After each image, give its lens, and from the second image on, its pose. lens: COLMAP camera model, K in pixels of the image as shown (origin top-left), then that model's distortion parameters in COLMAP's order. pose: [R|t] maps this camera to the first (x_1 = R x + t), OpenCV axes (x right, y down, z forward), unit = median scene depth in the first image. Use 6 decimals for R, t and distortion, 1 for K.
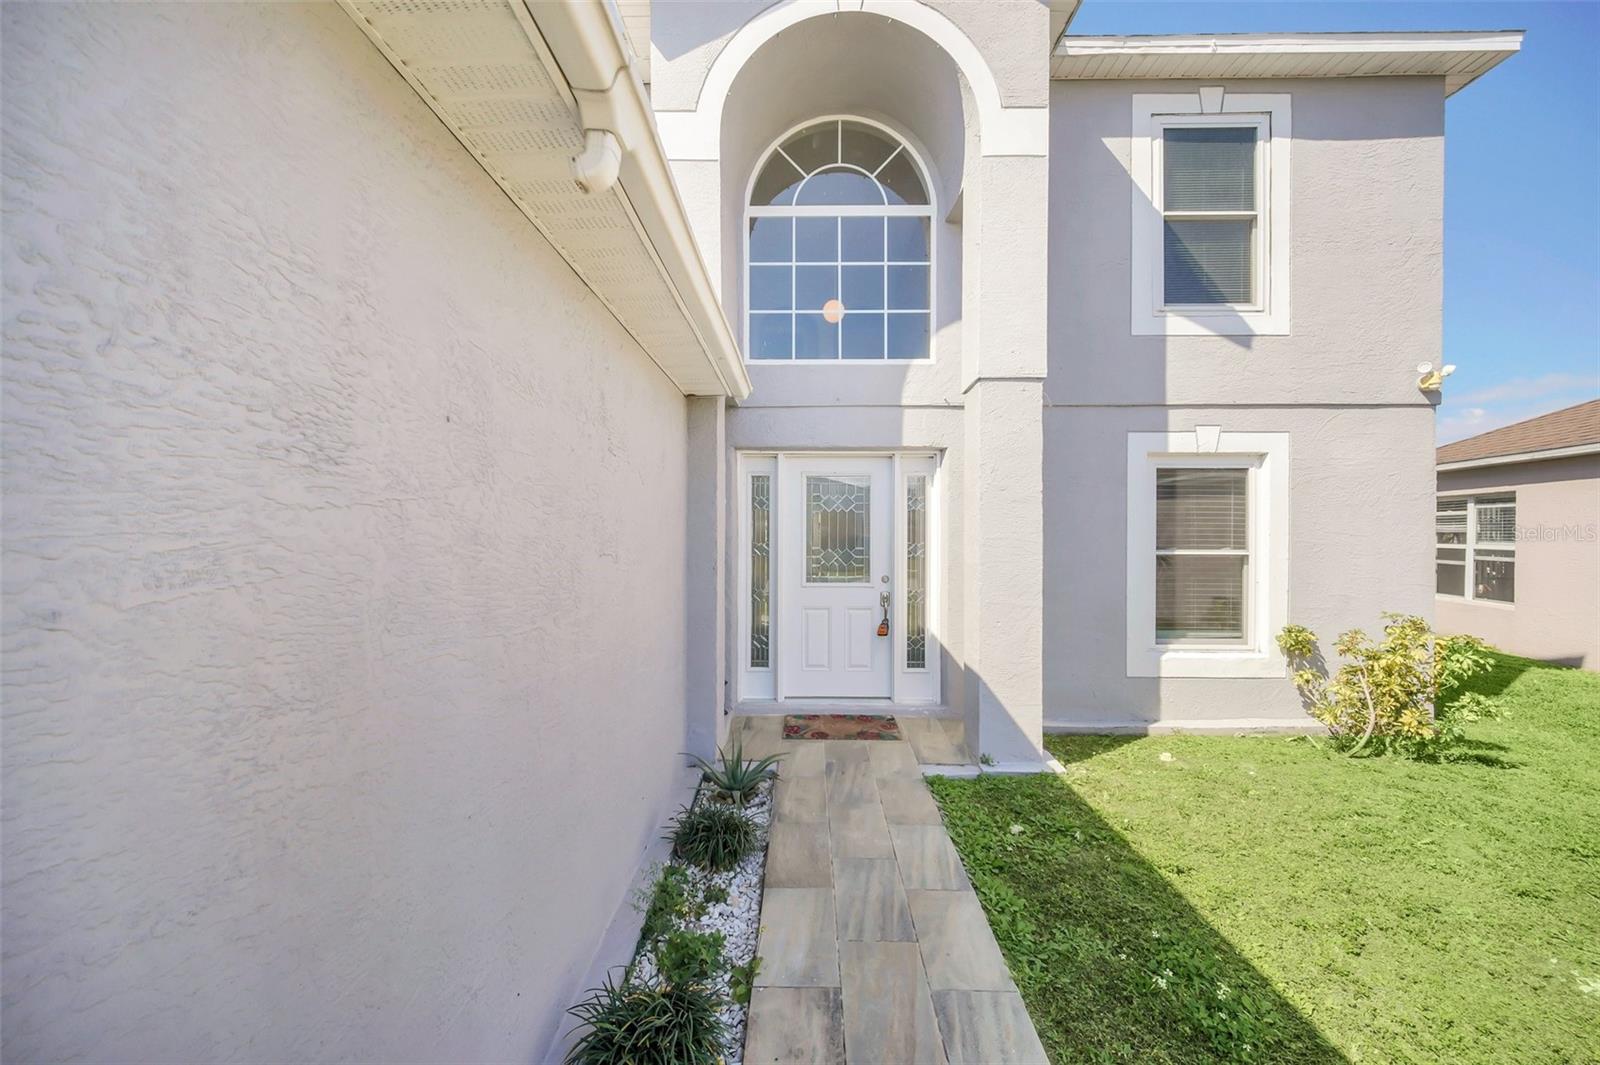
lens RADIAL K [[642.4, 0, 794.5], [0, 642.4, 530.1], [0, 0, 1]] dist [0.008401, 0.000421]
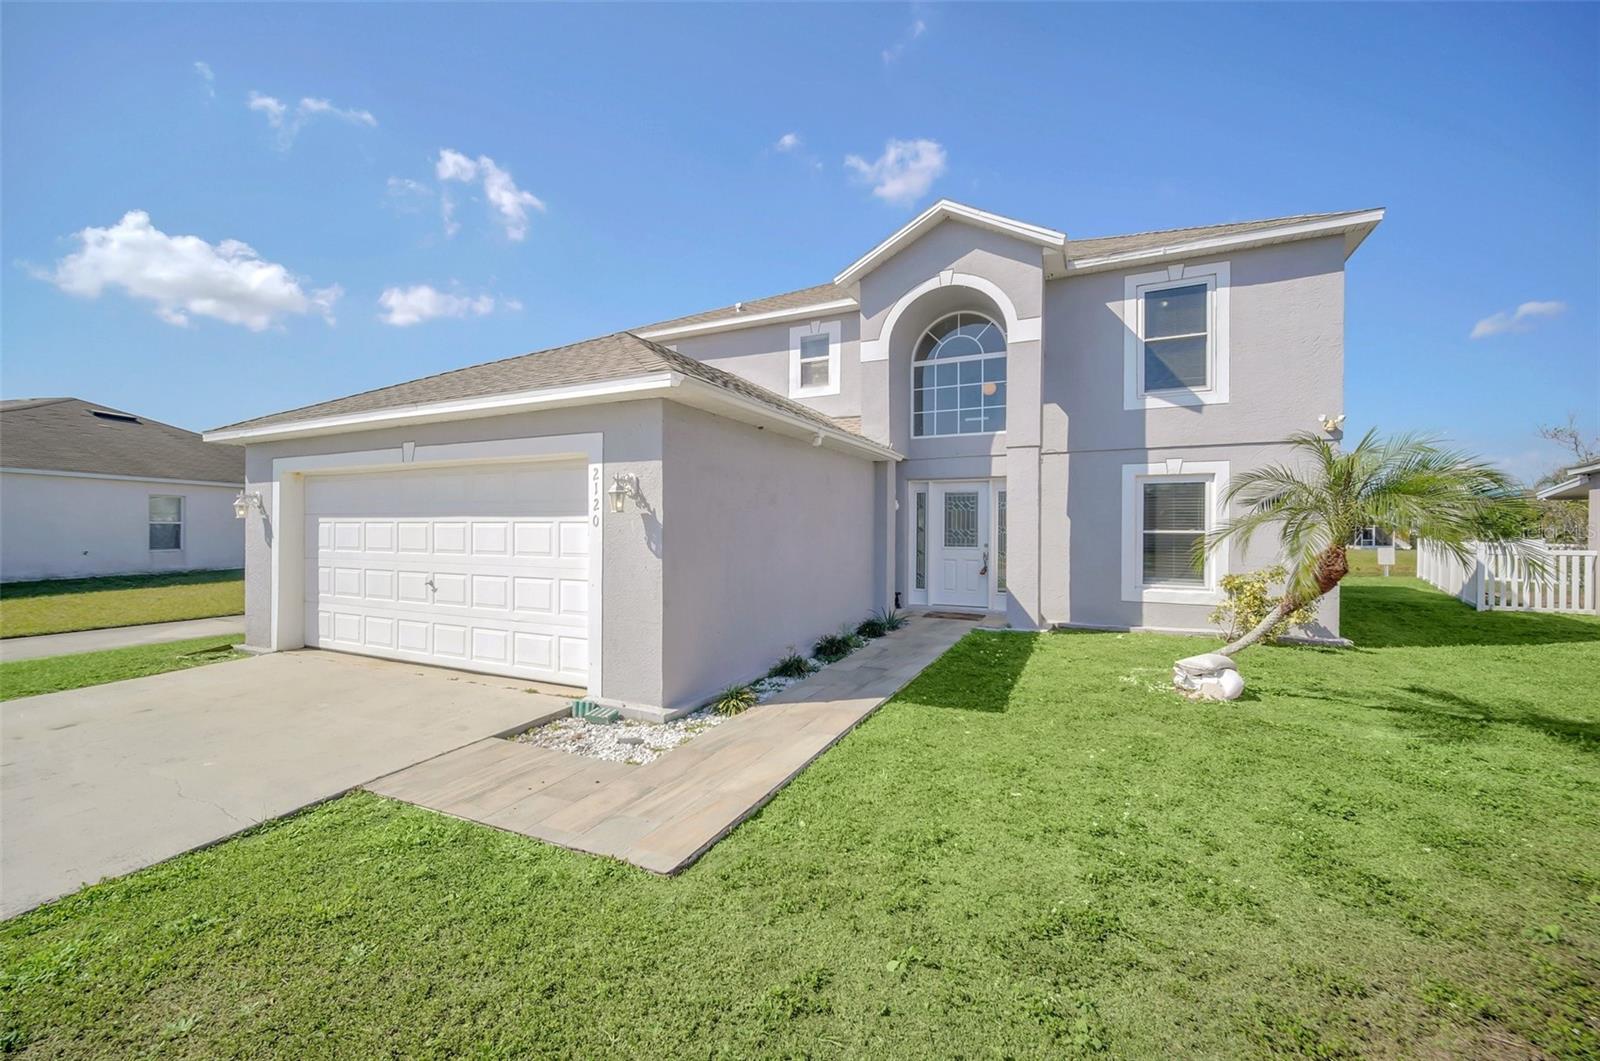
lens RADIAL K [[642.4, 0, 799.3], [0, 642.4, 528.6], [0, 0, 1]] dist [0.008401, 0.000421]
pose [[0.908799, 0.001422, -0.417232, 0.448259], [-0.002198, 0.999997, -0.001378, 0.031029], [0.417228, 0.002170, 0.908799, -1.000661]]
